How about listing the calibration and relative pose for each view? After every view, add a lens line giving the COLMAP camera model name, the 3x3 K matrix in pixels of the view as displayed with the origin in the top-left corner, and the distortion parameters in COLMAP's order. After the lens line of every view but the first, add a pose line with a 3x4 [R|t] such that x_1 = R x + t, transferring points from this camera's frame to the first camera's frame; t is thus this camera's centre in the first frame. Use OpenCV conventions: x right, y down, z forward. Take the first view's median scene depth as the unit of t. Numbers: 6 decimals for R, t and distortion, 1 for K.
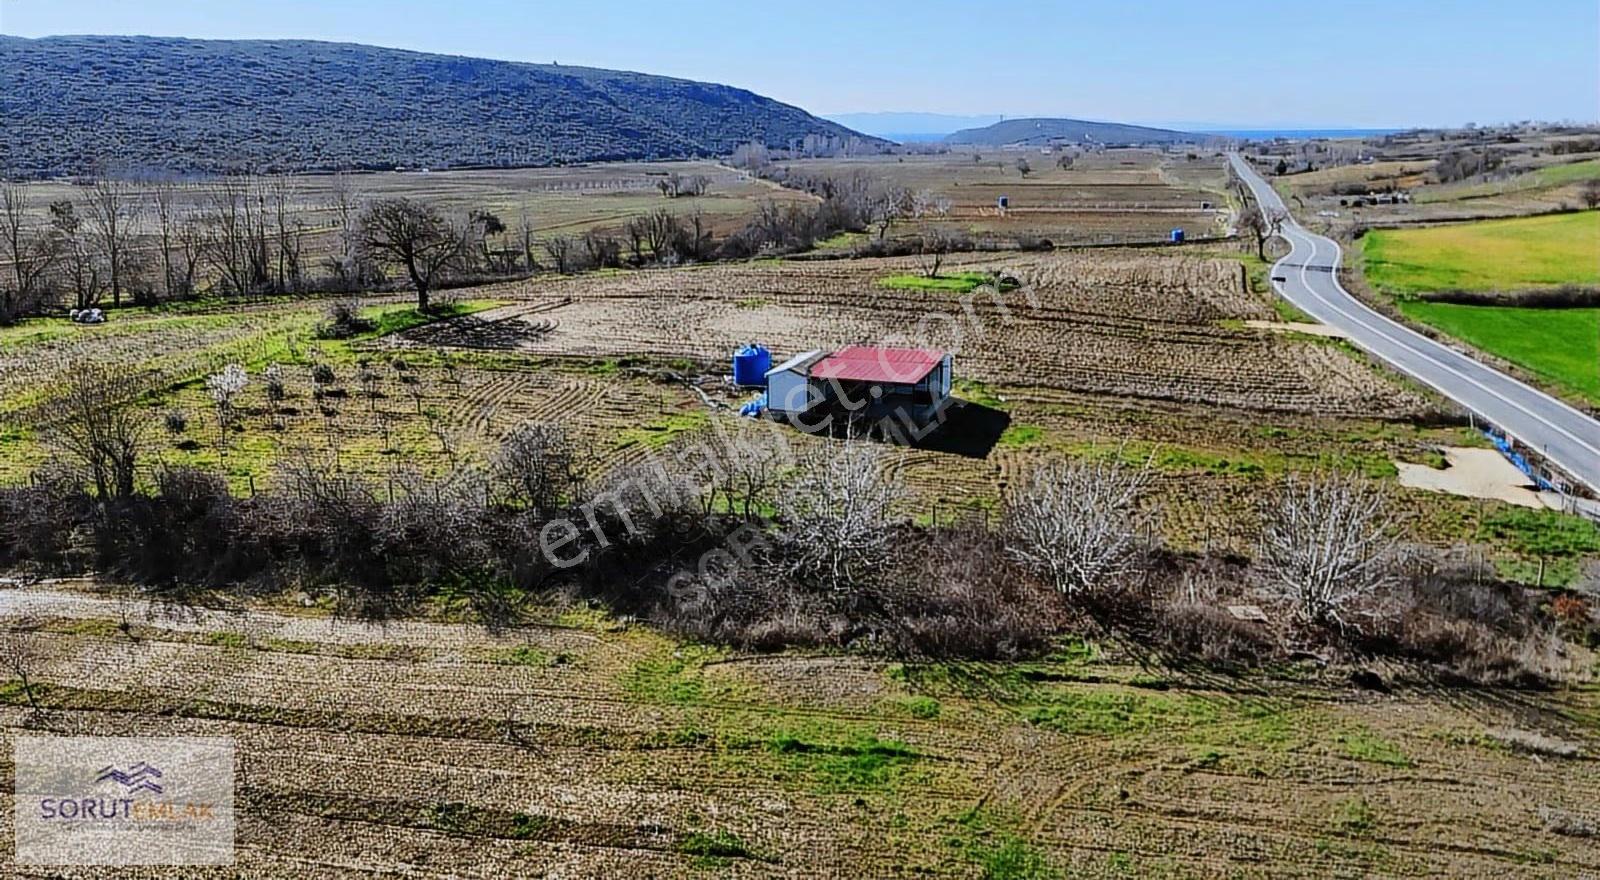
lens RADIAL K [[1171.4, 0, 797.4], [0, 1171.4, 429.8], [0, 0, 1]] dist [0.077715, -0.074918]
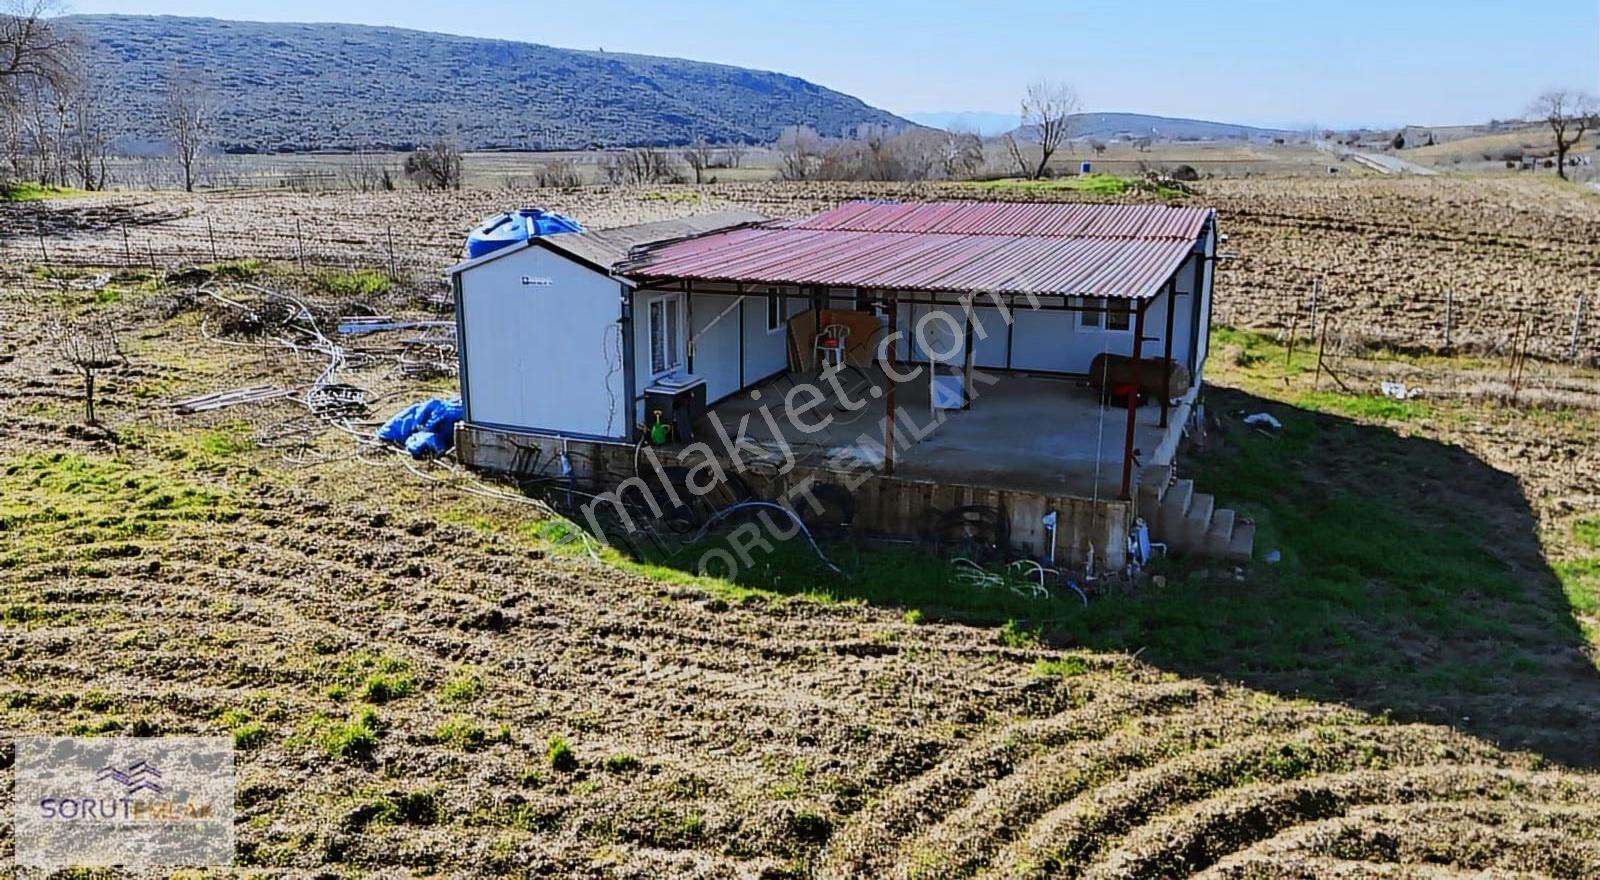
lens RADIAL K [[1171.4, 0, 800.9], [0, 1171.4, 432.9], [0, 0, 1]] dist [0.077715, -0.074918]
pose [[0.999028, 0.011235, -0.042626, 0.018515], [-0.011169, 0.999936, 0.001777, -0.006121], [0.042644, -0.001300, 0.999090, 0.278983]]
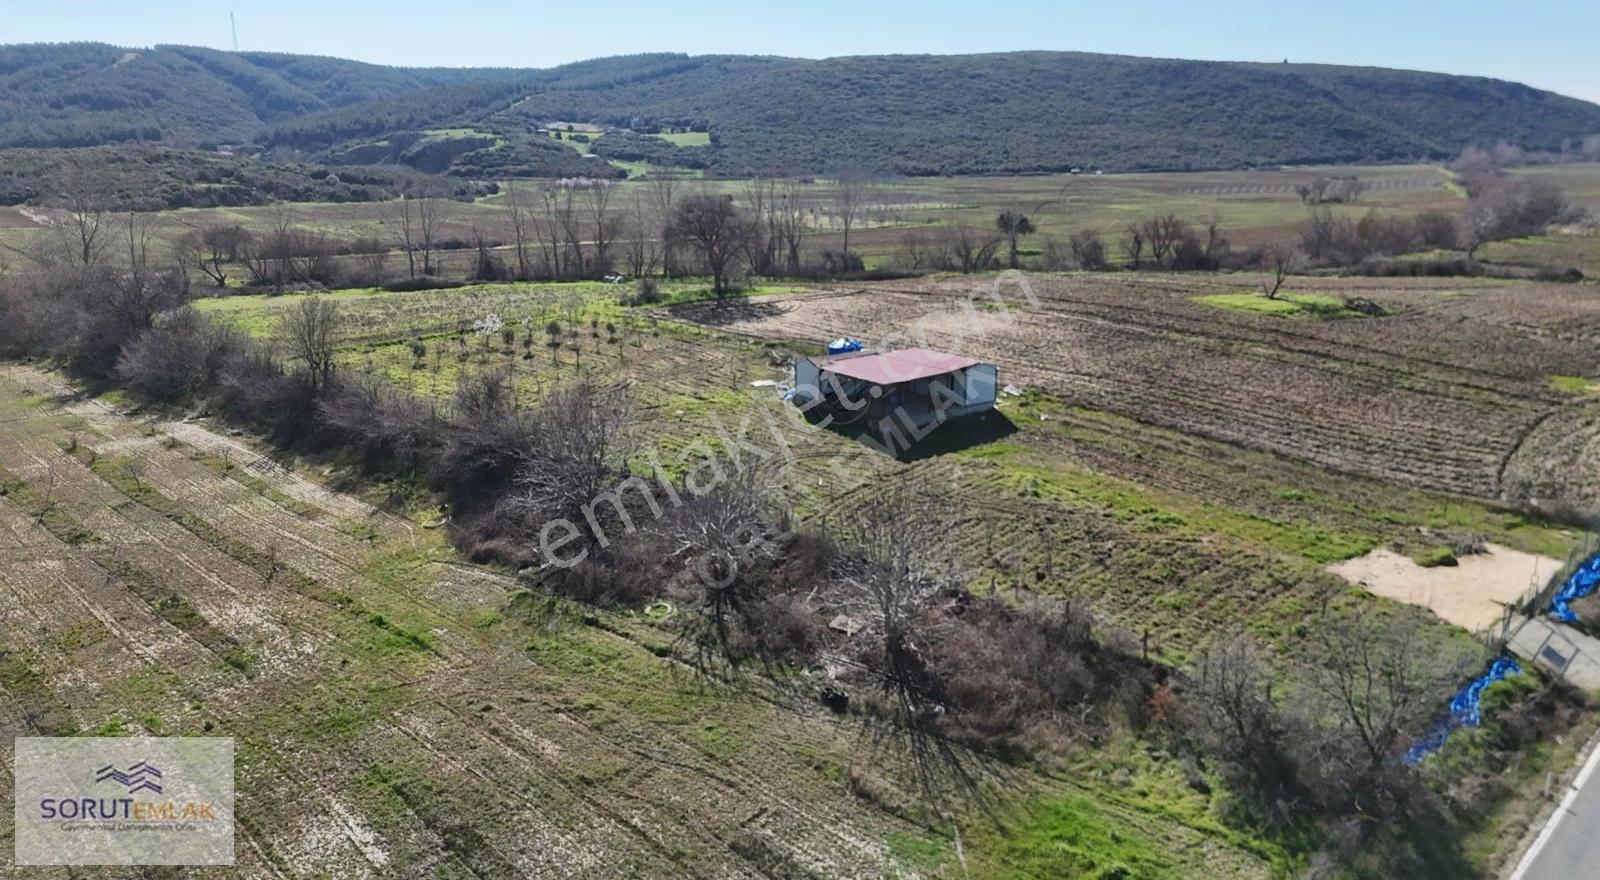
lens RADIAL K [[1171.4, 0, 798.7], [0, 1171.4, 428.5], [0, 0, 1]] dist [0.077715, -0.074918]
pose [[0.826904, 0.138071, -0.545129, 0.209083], [-0.139686, 0.989439, 0.038717, -0.010374], [0.544717, 0.044131, 0.837458, 0.032092]]
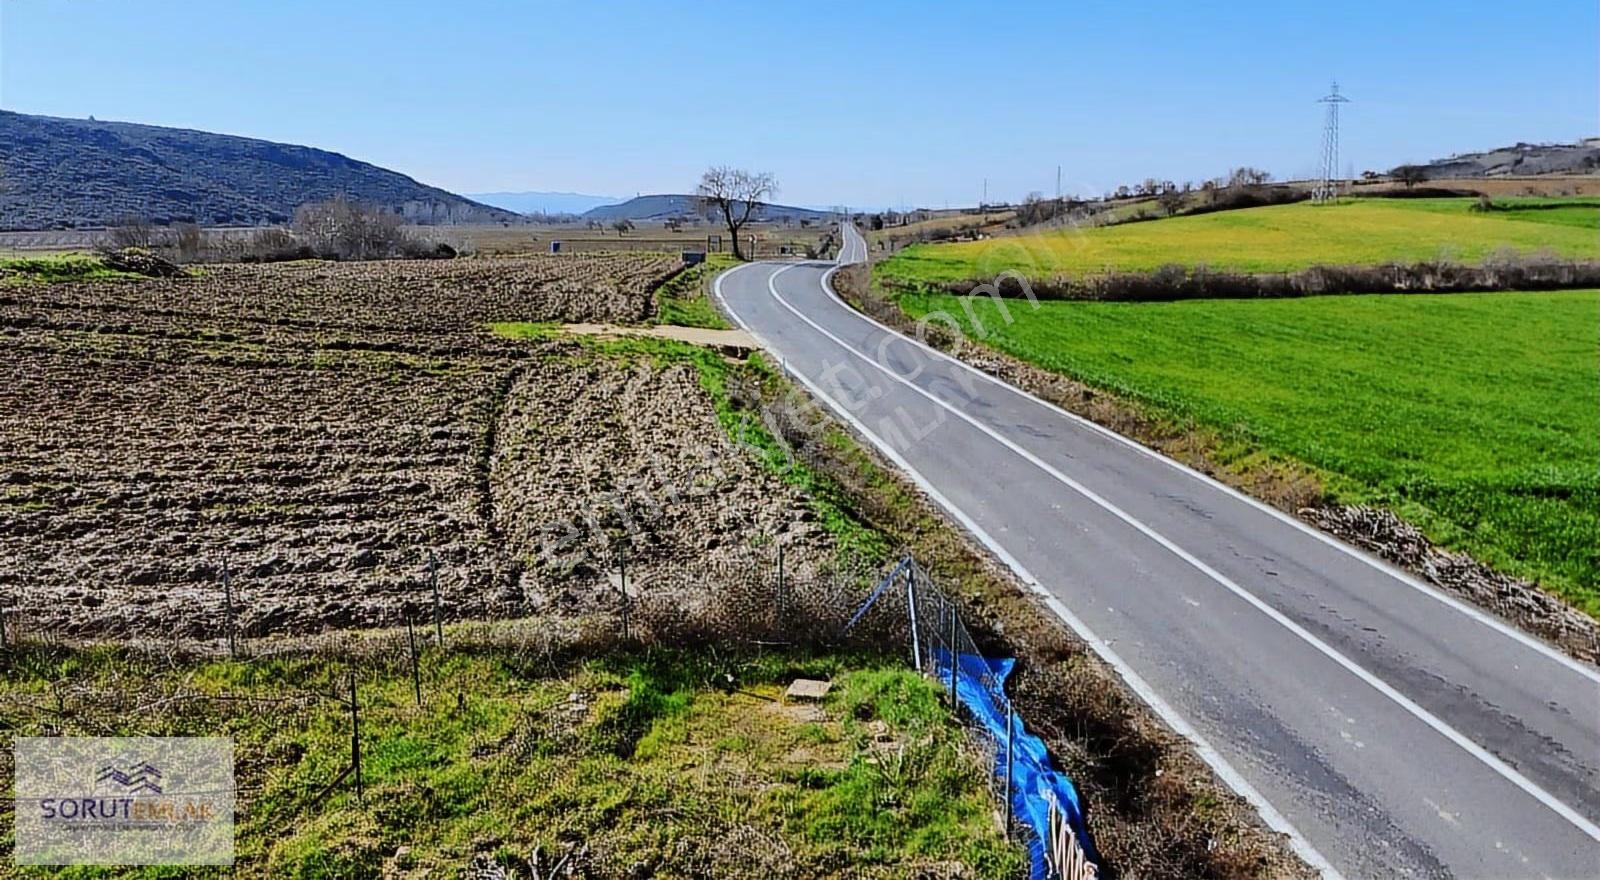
lens RADIAL K [[1171.4, 0, 805.0], [0, 1171.4, 439.8], [0, 0, 1]] dist [0.077715, -0.074918]
pose [[0.956972, -0.055558, 0.284812, 0.188516], [0.071903, 0.996292, -0.047248, -0.011915], [-0.281131, 0.065694, 0.957418, 0.310500]]
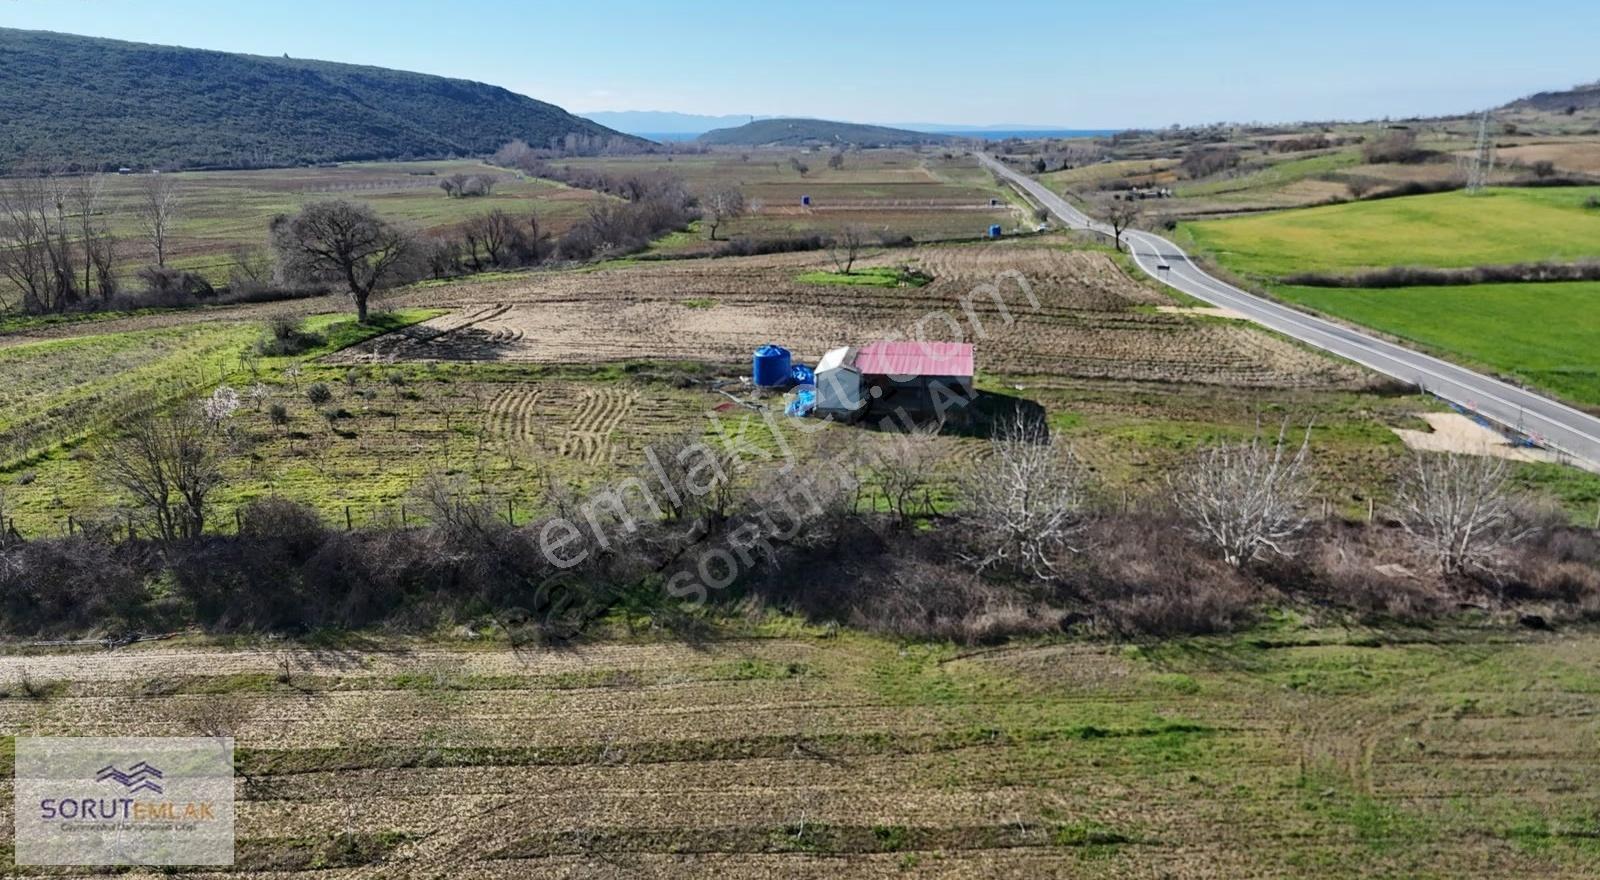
lens RADIAL K [[1171.4, 0, 796.1], [0, 1171.4, 431.4], [0, 0, 1]] dist [0.077715, -0.074918]
pose [[0.978575, -0.051678, 0.199298, -0.087797], [0.051330, 0.998658, 0.006914, -0.002025], [-0.199388, 0.003464, 0.979914, 0.010591]]
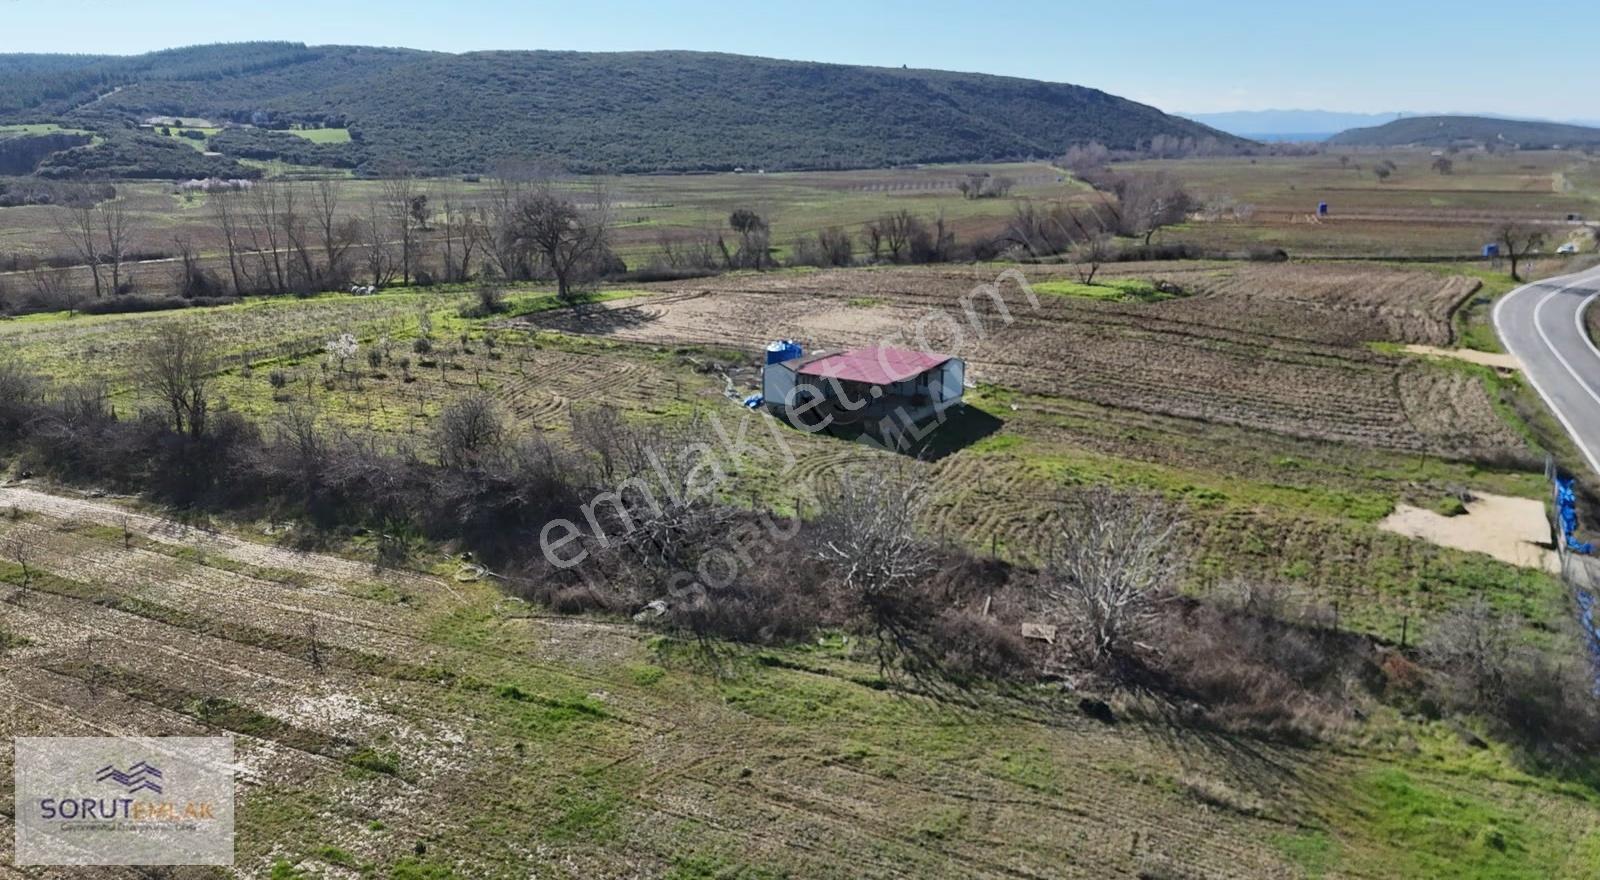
lens RADIAL K [[1171.4, 0, 797.9], [0, 1171.4, 431.5], [0, 0, 1]] dist [0.077715, -0.074918]
pose [[0.956742, 0.072456, -0.281771, 0.109100], [-0.072359, 0.997321, 0.010763, -0.001481], [0.281796, 0.010092, 0.959421, 0.002016]]
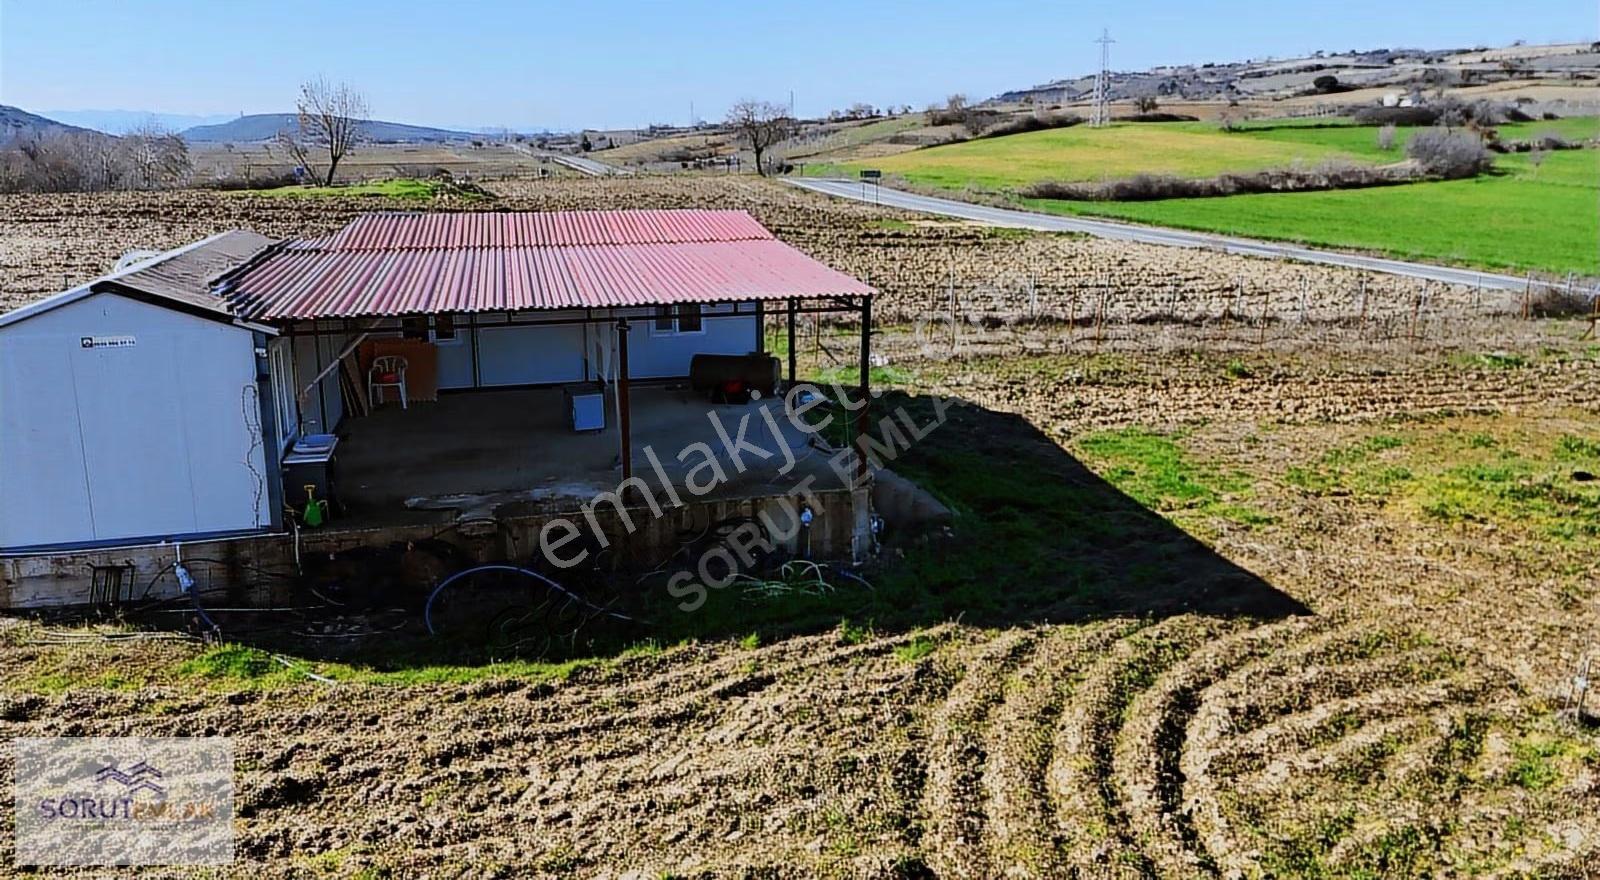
lens RADIAL K [[1171.4, 0, 800.2], [0, 1171.4, 434.4], [0, 0, 1]] dist [0.077715, -0.074918]
pose [[0.828655, -0.144098, 0.540895, -0.007065], [0.143755, 0.988672, 0.043155, -0.009062], [-0.540986, 0.041996, 0.839982, 0.289329]]
